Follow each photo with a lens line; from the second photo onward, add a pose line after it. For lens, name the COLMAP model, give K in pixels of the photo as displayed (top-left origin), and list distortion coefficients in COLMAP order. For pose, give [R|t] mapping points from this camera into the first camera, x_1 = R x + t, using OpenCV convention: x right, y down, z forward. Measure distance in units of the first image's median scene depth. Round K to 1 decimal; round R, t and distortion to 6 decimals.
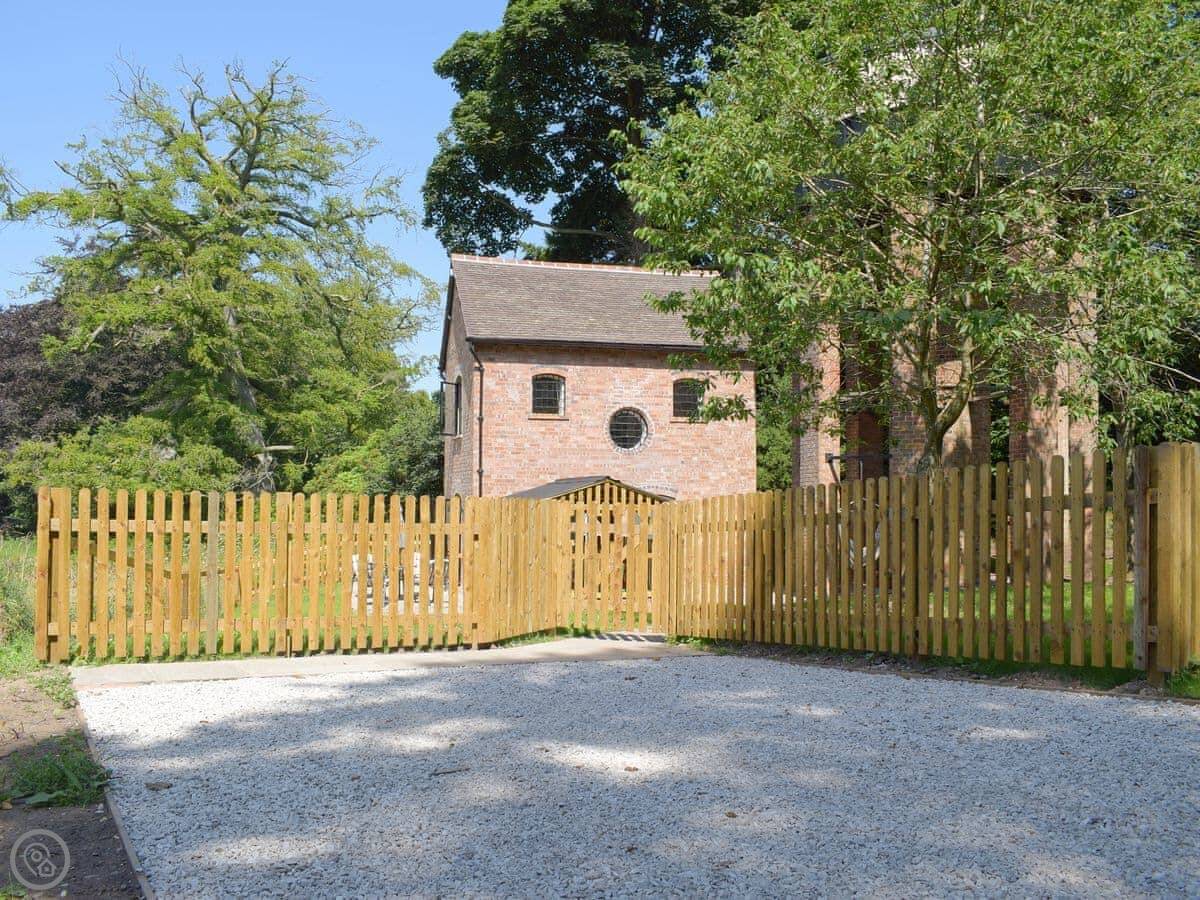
lens RADIAL K [[1052.0, 0, 592.6], [0, 1052.0, 490.8], [0, 0, 1]] dist [-0.075318, -0.005088]
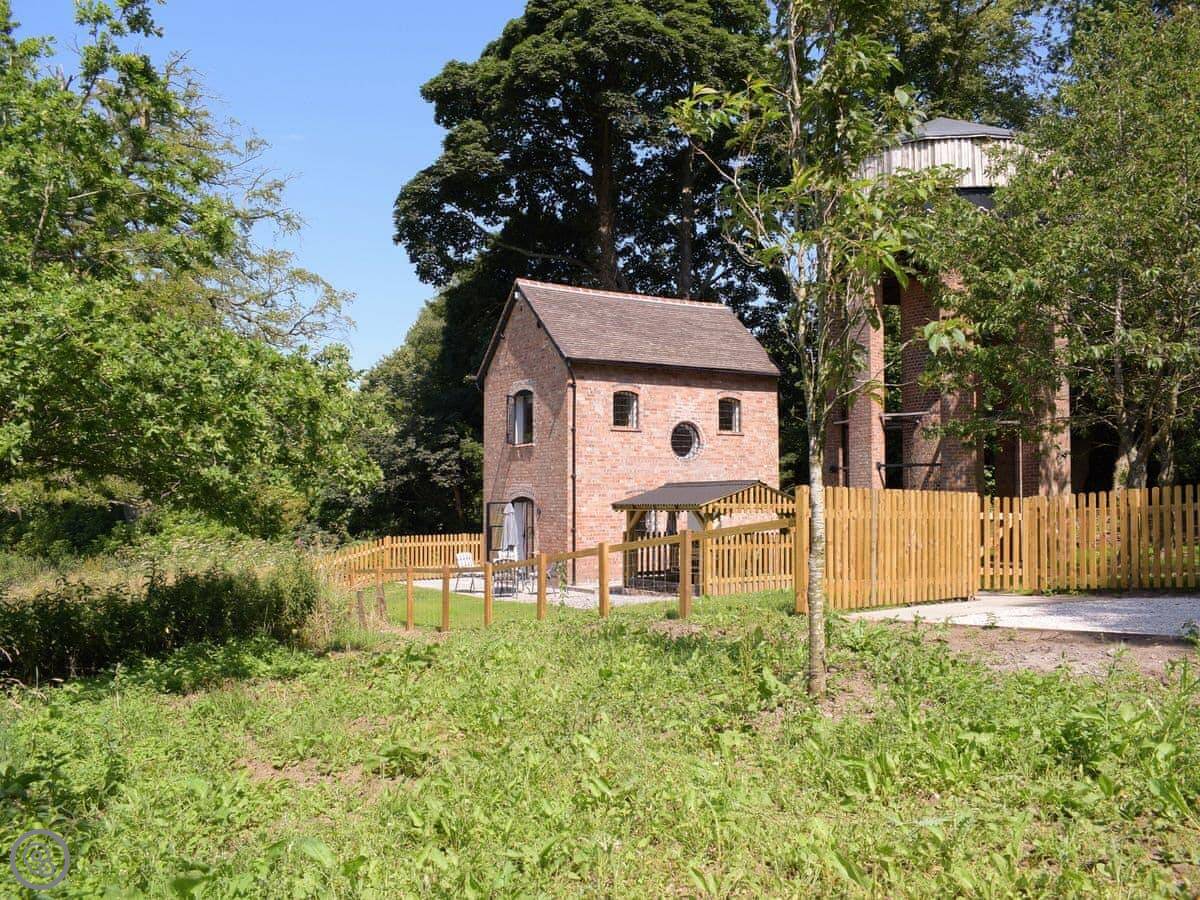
lens RADIAL K [[1039.4, 0, 620.2], [0, 1039.4, 480.6], [0, 0, 1]] dist [-0.017944, -0.005927]
pose [[0.963290, 0.000486, 0.268462, -0.338464], [0.003799, 0.999874, -0.015443, 0.003200], [-0.268436, 0.015896, 0.963166, -0.080321]]
